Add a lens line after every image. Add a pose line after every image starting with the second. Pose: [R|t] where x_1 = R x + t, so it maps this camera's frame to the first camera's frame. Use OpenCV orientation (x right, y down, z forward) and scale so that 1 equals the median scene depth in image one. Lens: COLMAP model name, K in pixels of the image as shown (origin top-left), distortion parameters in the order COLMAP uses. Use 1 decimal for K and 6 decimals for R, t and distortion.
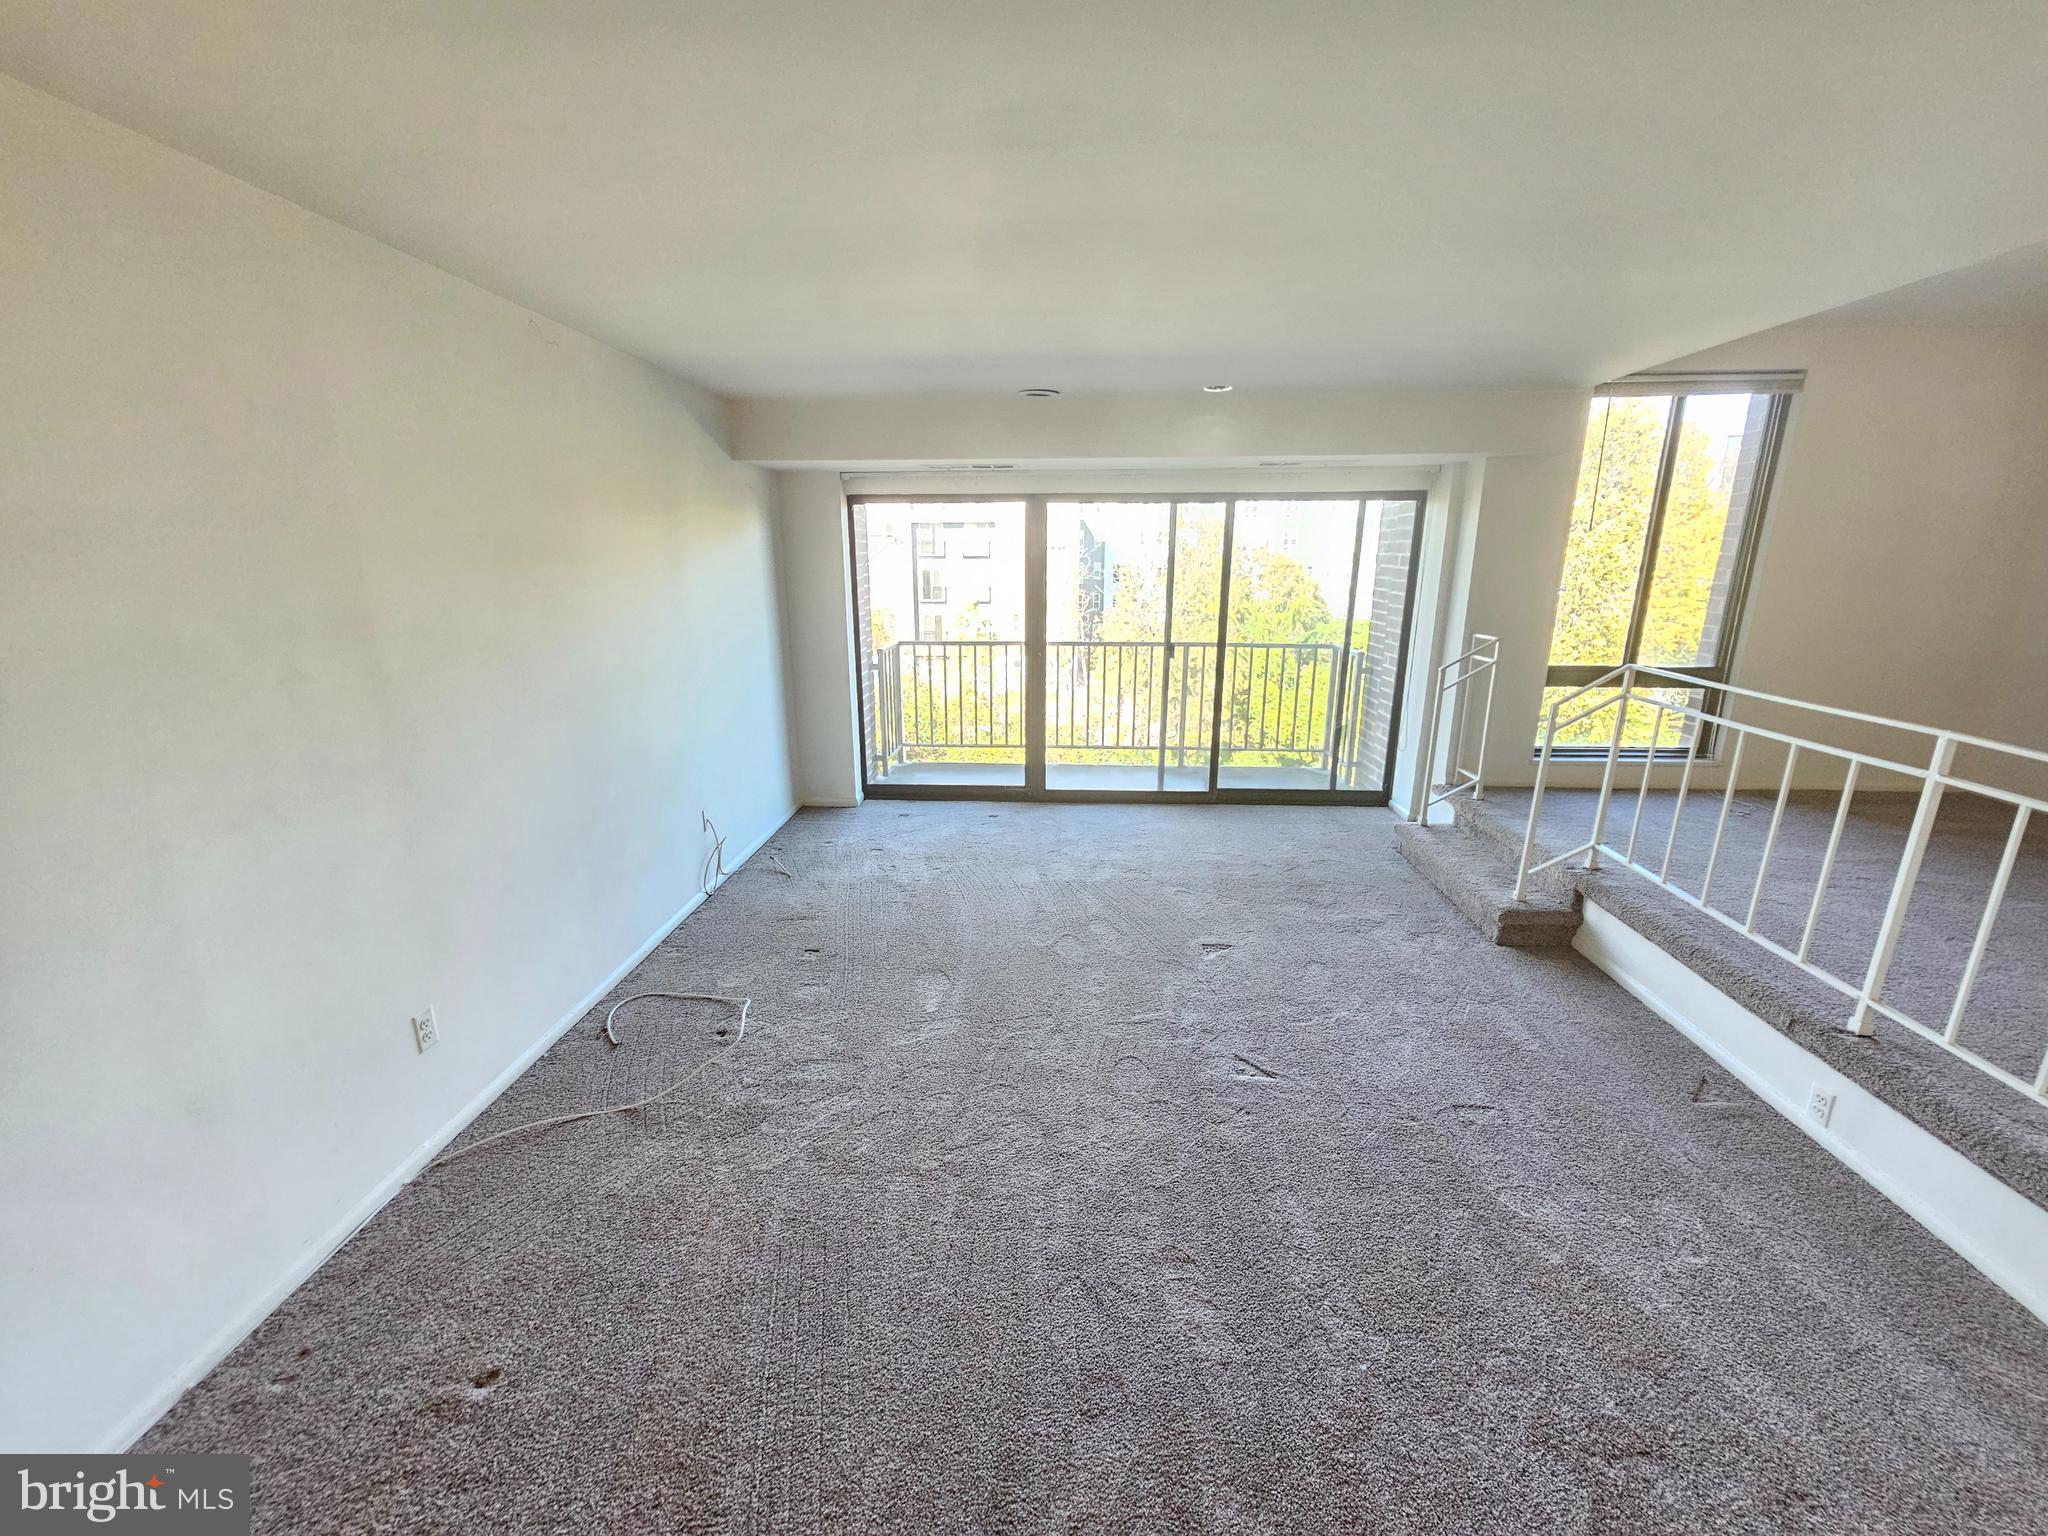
lens RADIAL K [[841.8, 0, 1021.3], [0, 841.8, 778.4], [0, 0, 1]] dist [-0.004074, 0.000893]
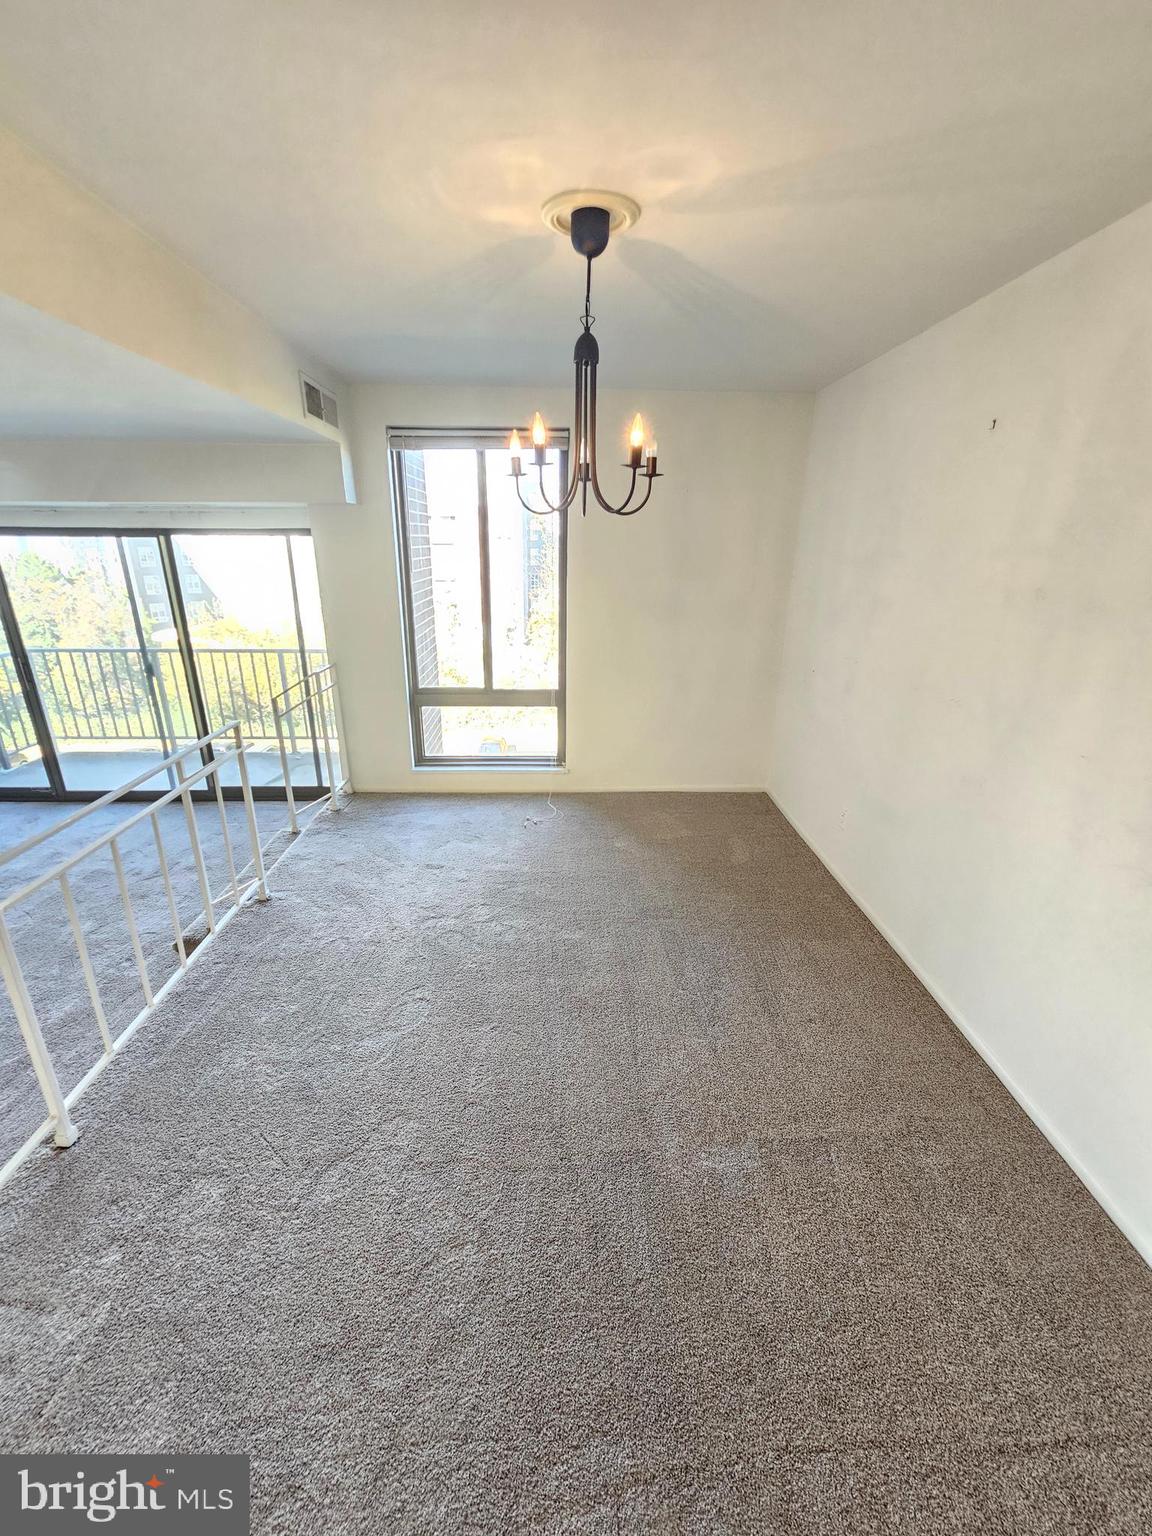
lens RADIAL K [[631.3, 0, 575.2], [0, 631.3, 764.8], [0, 0, 1]] dist [-0.004074, 0.000893]
pose [[0.995615, -0.022181, 0.090876, 0.772698], [0.014685, 0.996496, 0.082346, -0.099927], [-0.092384, -0.080651, 0.992452, 0.117115]]
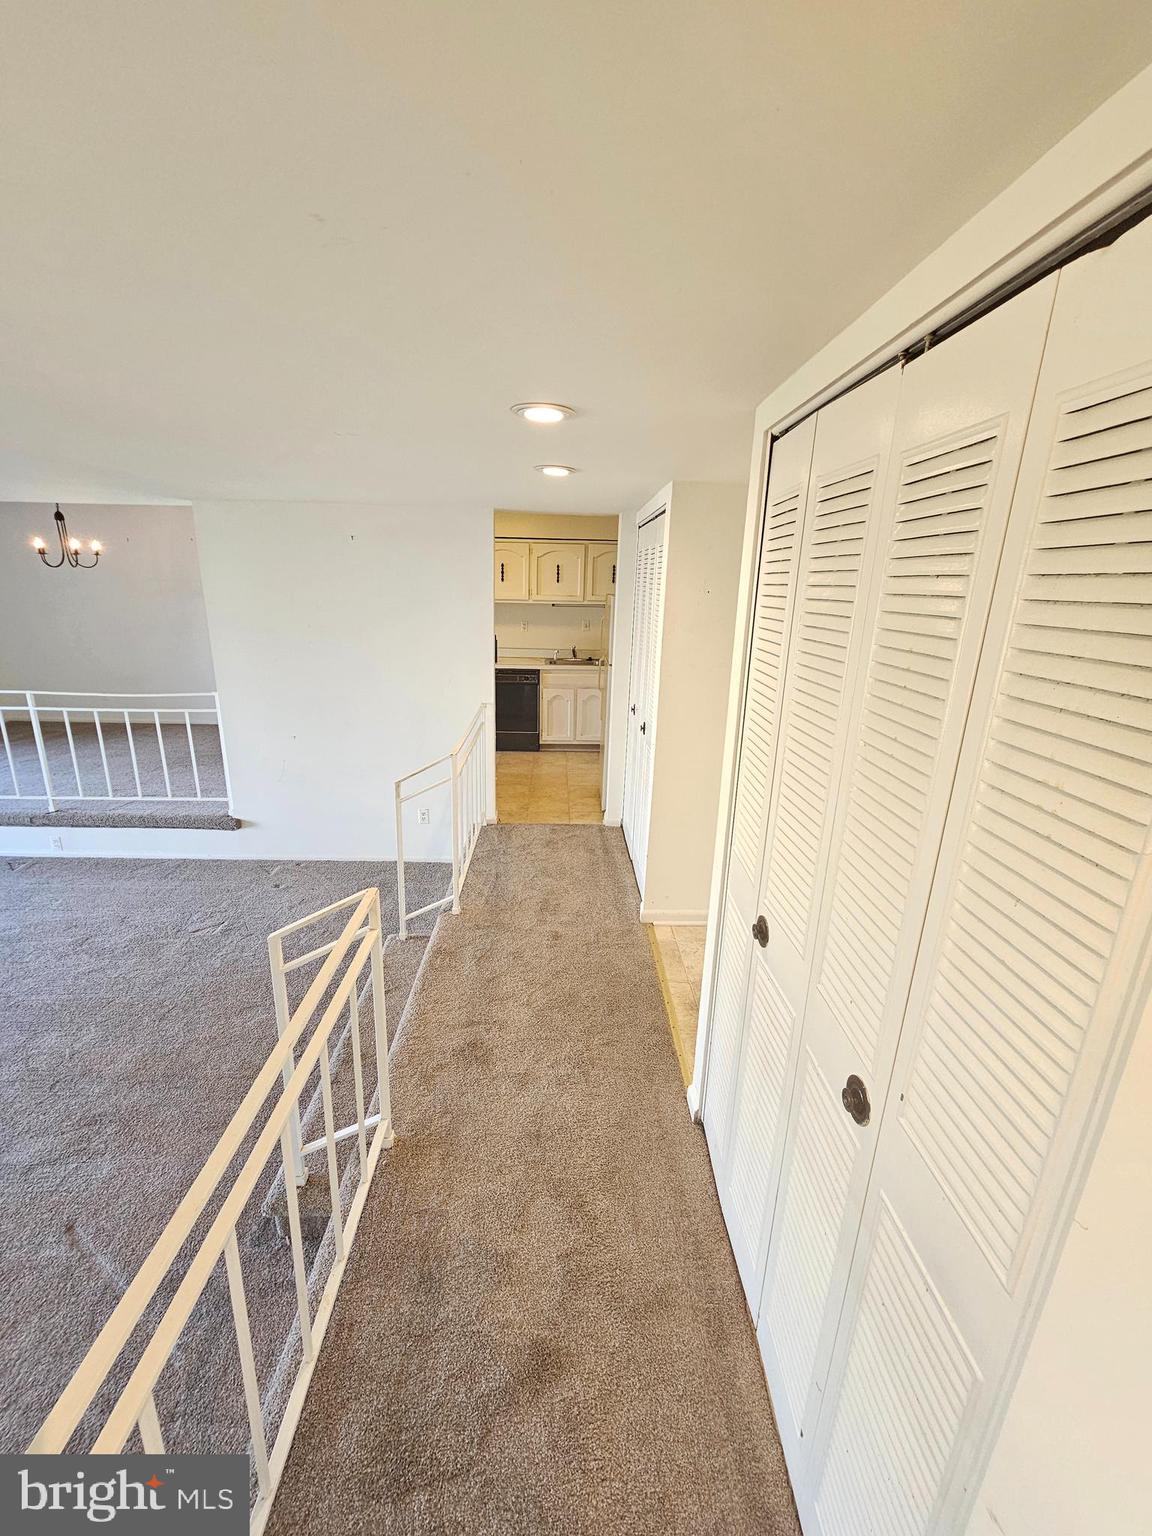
lens RADIAL K [[631.3, 0, 567.3], [0, 631.3, 767.3], [0, 0, 1]] dist [-0.004074, 0.000893]
pose [[-0.073293, -0.281397, 0.956788, -0.461236], [0.236929, 0.926990, 0.290783, -0.003570], [-0.968758, 0.248003, -0.001271, -0.273732]]
